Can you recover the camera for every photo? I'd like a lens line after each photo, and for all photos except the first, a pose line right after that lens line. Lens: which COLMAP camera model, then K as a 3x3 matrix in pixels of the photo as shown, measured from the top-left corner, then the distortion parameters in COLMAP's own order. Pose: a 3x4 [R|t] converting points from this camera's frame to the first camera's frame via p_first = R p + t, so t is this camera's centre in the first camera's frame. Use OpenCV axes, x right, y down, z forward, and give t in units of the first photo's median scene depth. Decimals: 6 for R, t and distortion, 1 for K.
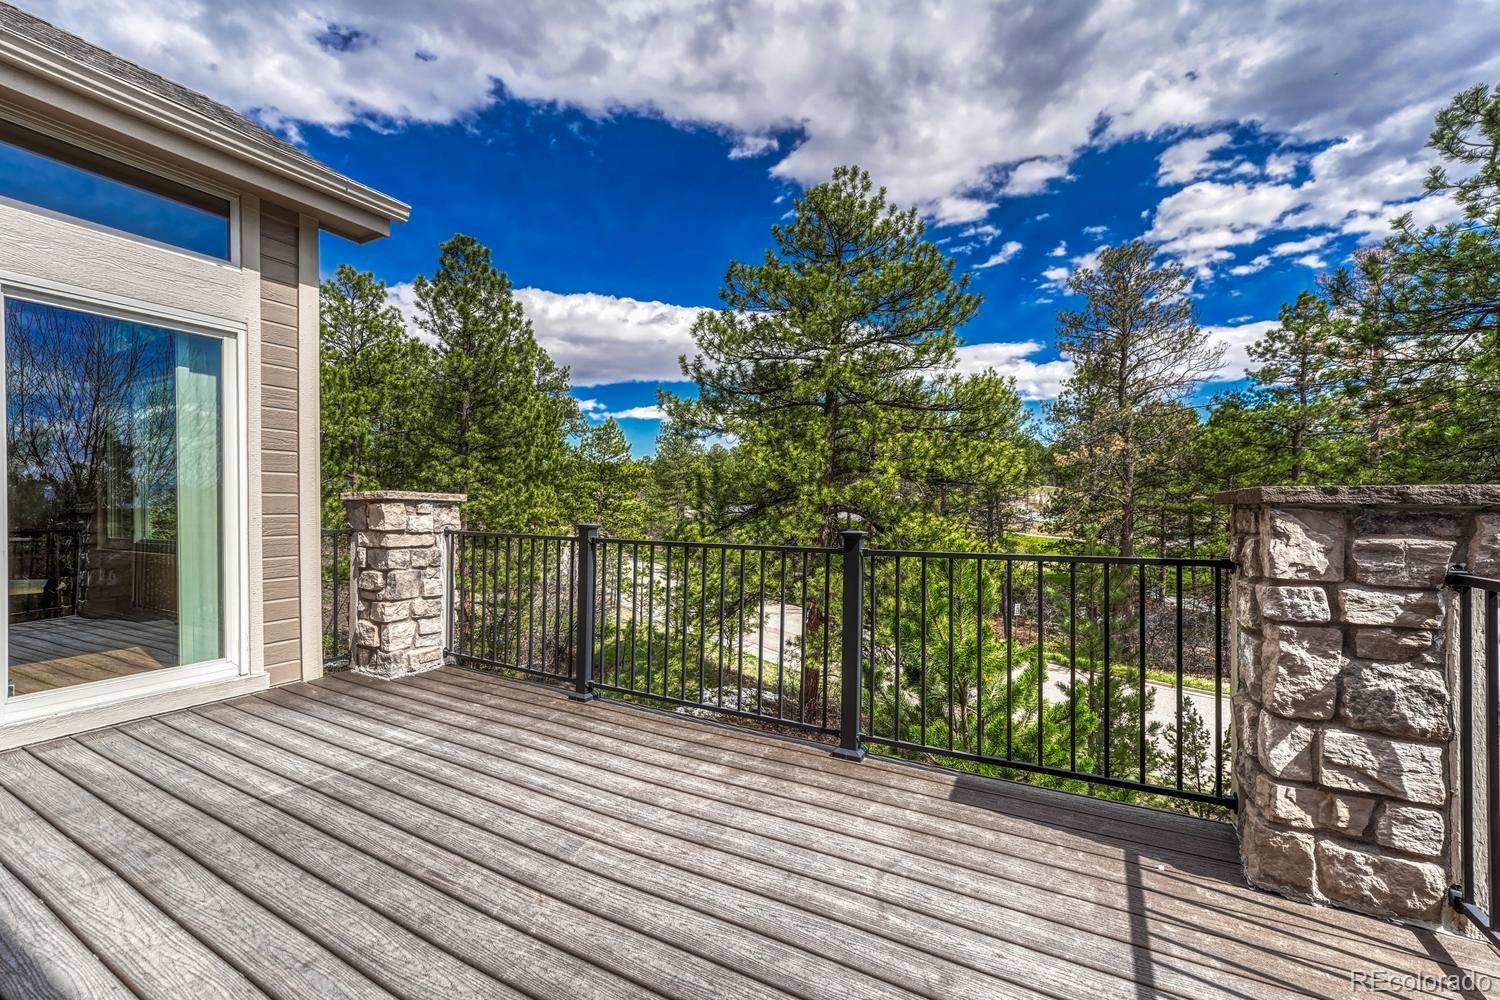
lens RADIAL K [[602.2, 0, 746.9], [0, 602.2, 497.5], [0, 0, 1]] dist [-0.006234, 0.002975]
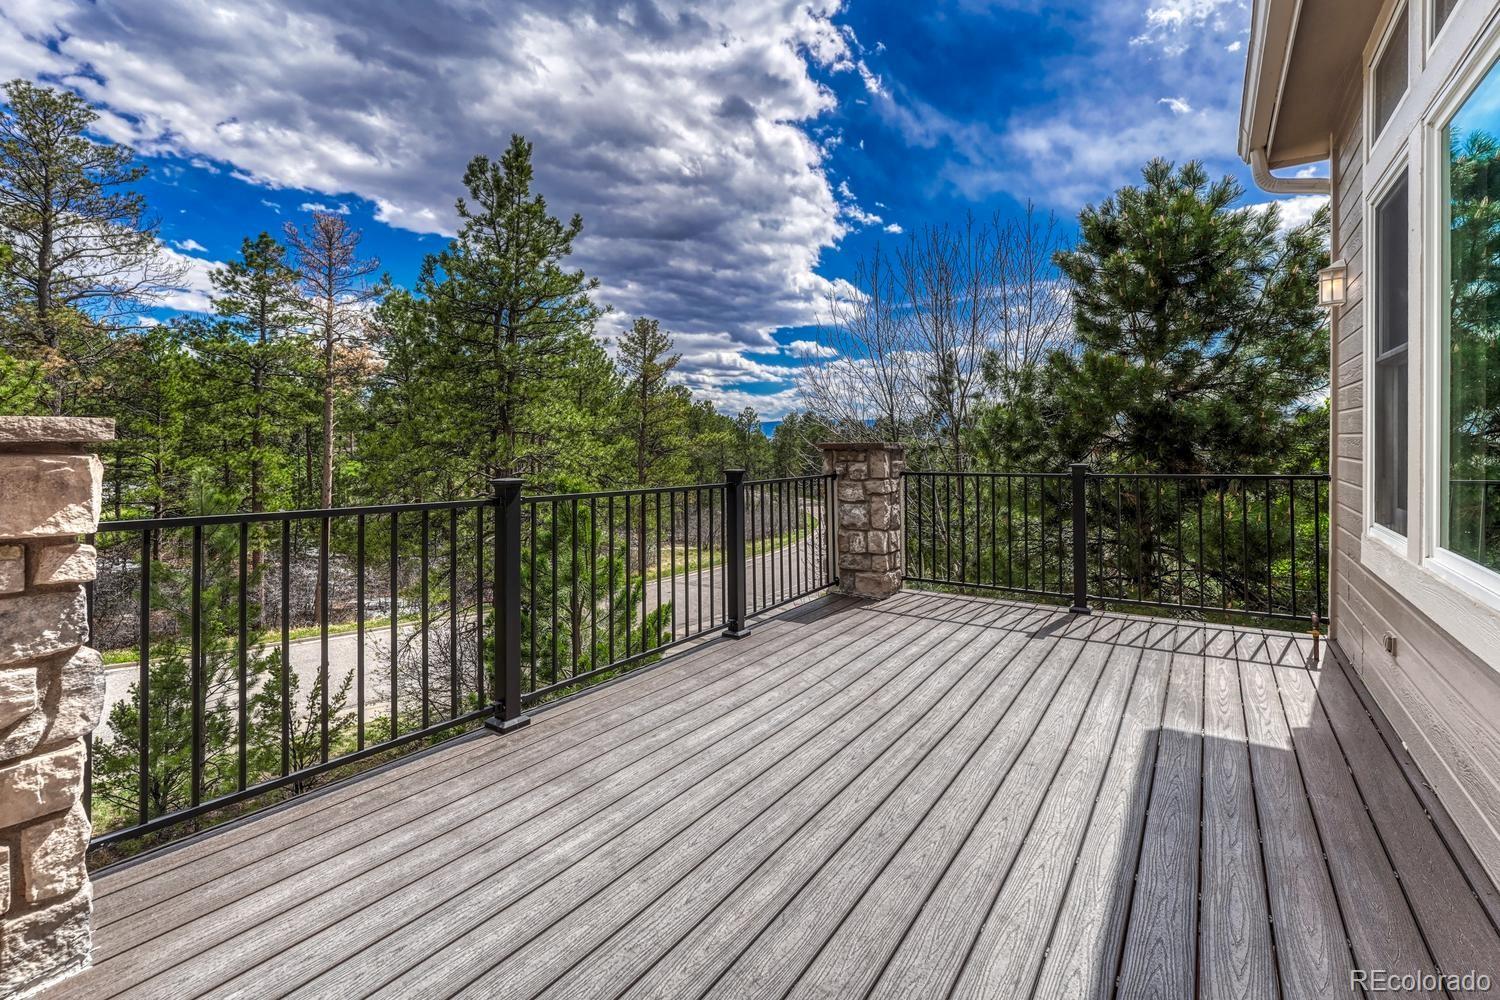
lens RADIAL K [[678.0, 0, 732.0], [0, 678.0, 465.4], [0, 0, 1]] dist [-0.009773, -0.000223]
pose [[0.115629, -0.034693, 0.992686, -1.260874], [-0.013174, 0.999248, 0.036457, -0.009655], [-0.993205, -0.017293, 0.115085, 0.798609]]
